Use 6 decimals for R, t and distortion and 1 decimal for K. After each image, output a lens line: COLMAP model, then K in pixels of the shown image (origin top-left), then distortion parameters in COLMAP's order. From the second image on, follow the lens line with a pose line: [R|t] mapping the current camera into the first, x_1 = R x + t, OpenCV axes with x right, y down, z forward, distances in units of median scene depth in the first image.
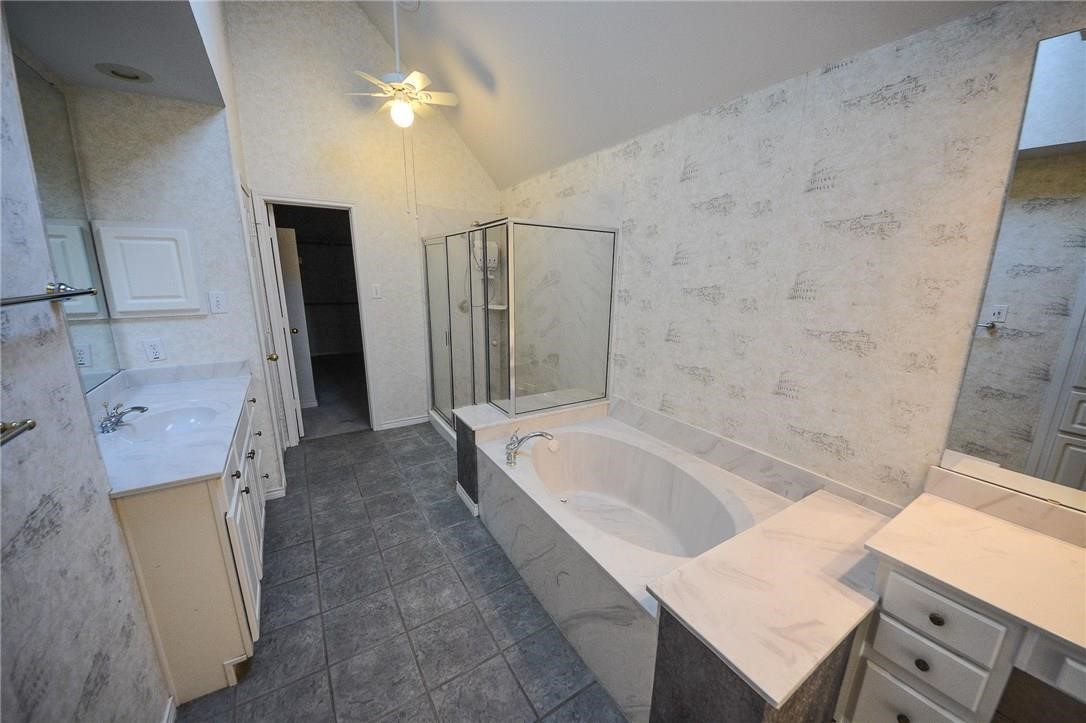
lens RADIAL K [[392.0, 0, 554.5], [0, 392.0, 364.4], [0, 0, 1]] dist [0.020313, -0.017254]
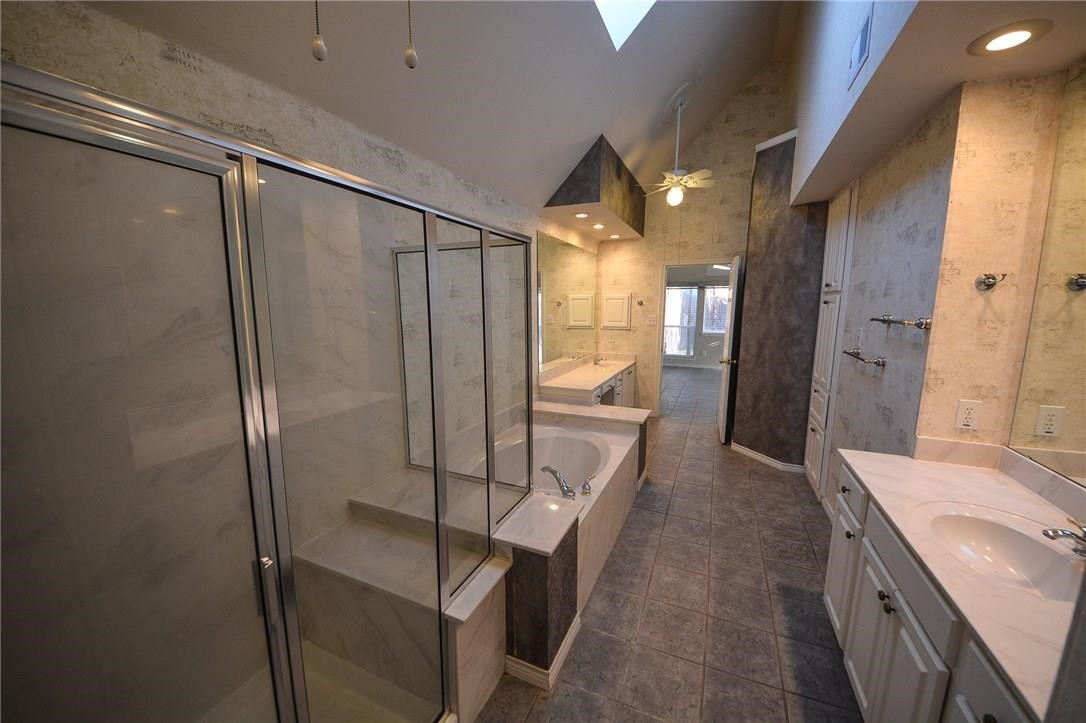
lens RADIAL K [[392.0, 0, 554.5], [0, 392.0, 364.4], [0, 0, 1]] dist [0.020313, -0.017254]
pose [[-0.559057, -0.140820, 0.817083, -1.011601], [0.176336, 0.942733, 0.283126, -0.431968], [-0.810161, 0.302365, -0.502210, 1.772121]]
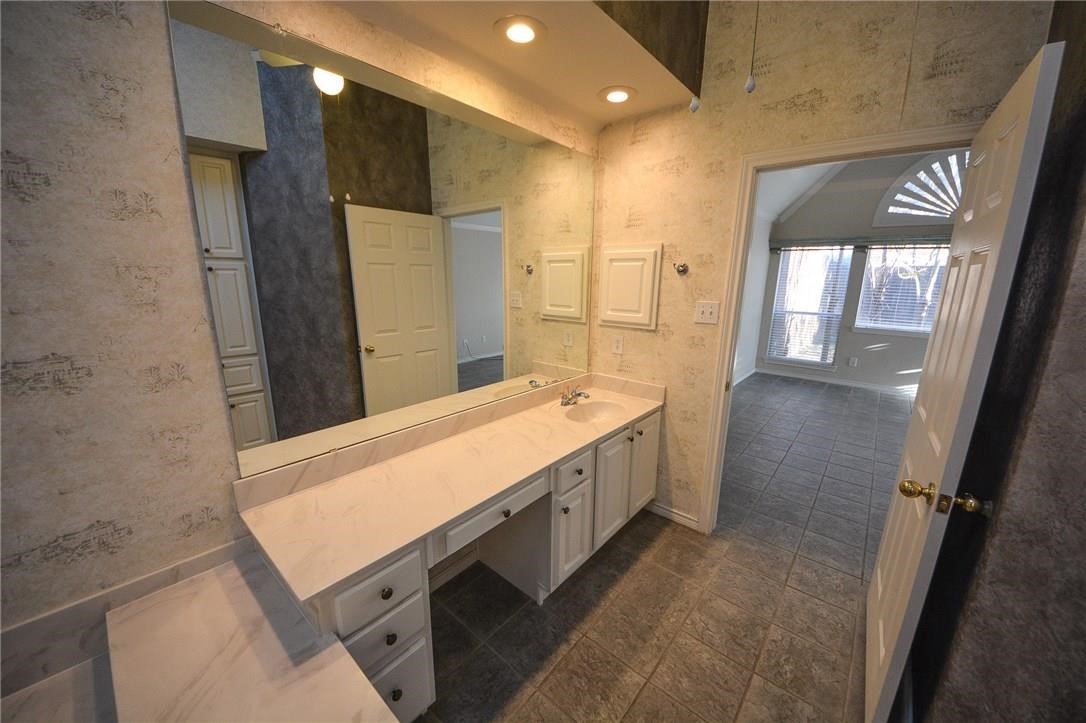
lens RADIAL K [[392.0, 0, 554.5], [0, 392.0, 364.4], [0, 0, 1]] dist [0.020313, -0.017254]
pose [[-0.292420, -0.233587, 0.927323, 0.005273], [0.194451, 0.934926, 0.296820, -0.083572], [-0.936312, 0.267115, -0.227970, 0.366606]]
